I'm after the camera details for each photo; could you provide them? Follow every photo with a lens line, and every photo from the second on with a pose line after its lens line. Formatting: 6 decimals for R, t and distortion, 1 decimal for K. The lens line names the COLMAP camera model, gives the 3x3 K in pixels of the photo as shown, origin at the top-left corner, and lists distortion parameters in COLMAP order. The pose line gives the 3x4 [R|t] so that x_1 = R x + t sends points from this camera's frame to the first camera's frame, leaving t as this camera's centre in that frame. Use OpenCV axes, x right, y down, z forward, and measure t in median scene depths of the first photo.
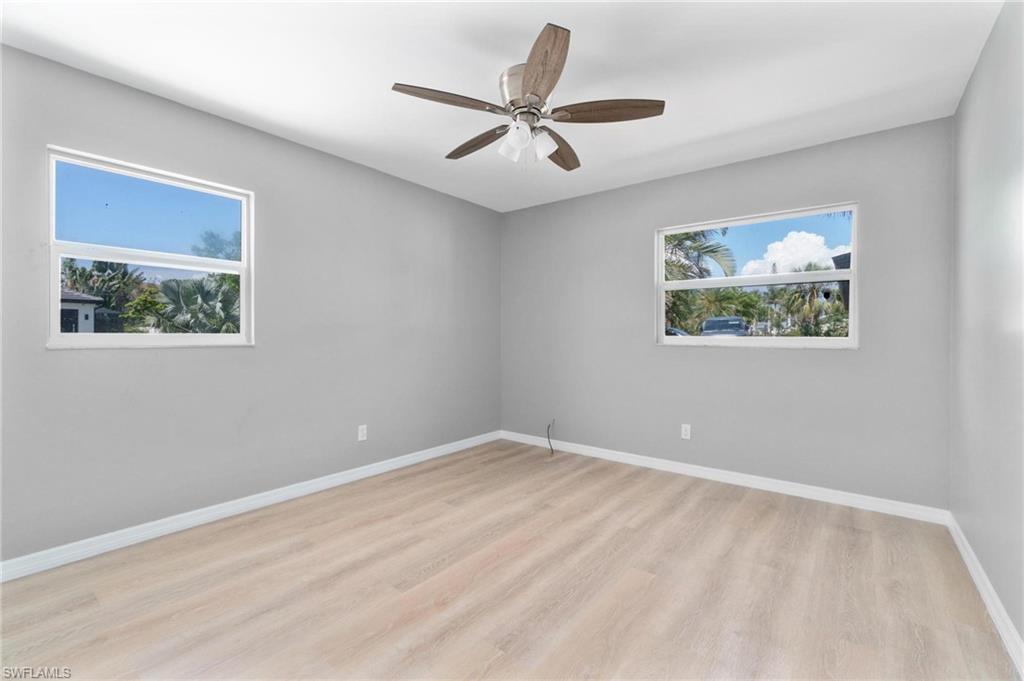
lens RADIAL K [[436.6, 0, 504.6], [0, 436.6, 335.3], [0, 0, 1]] dist [-0.001728, 0.000133]
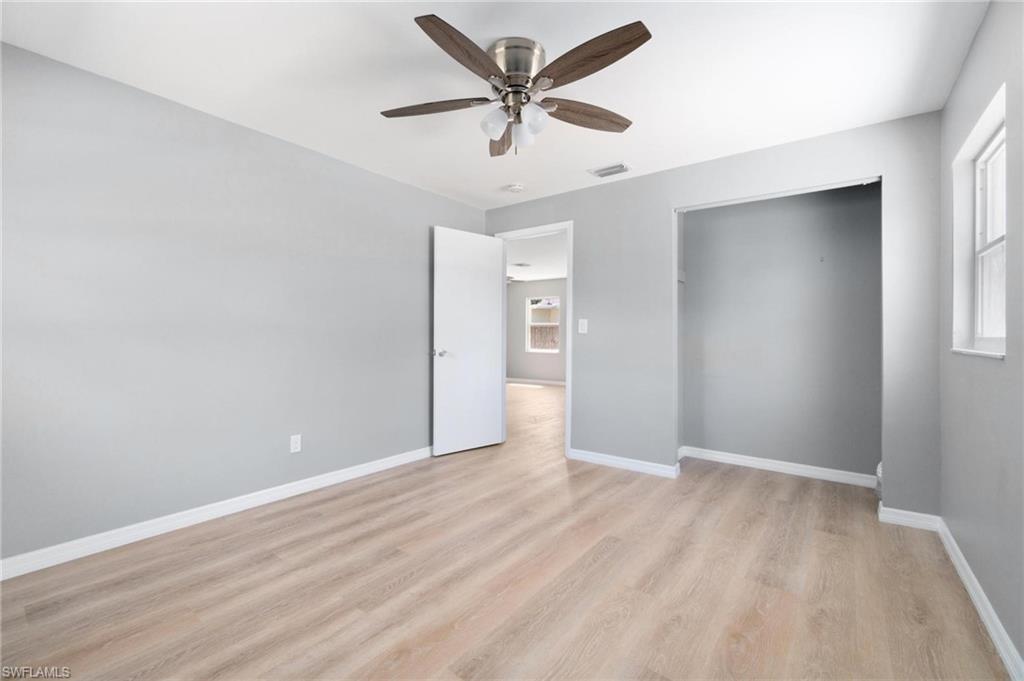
lens RADIAL K [[436.6, 0, 504.6], [0, 436.6, 335.3], [0, 0, 1]] dist [-0.001728, 0.000133]
pose [[-0.999762, -0.008809, -0.019969, 0.084700], [-0.008897, 0.999951, 0.004302, -0.001889], [0.019930, 0.004479, -0.999791, 1.868626]]
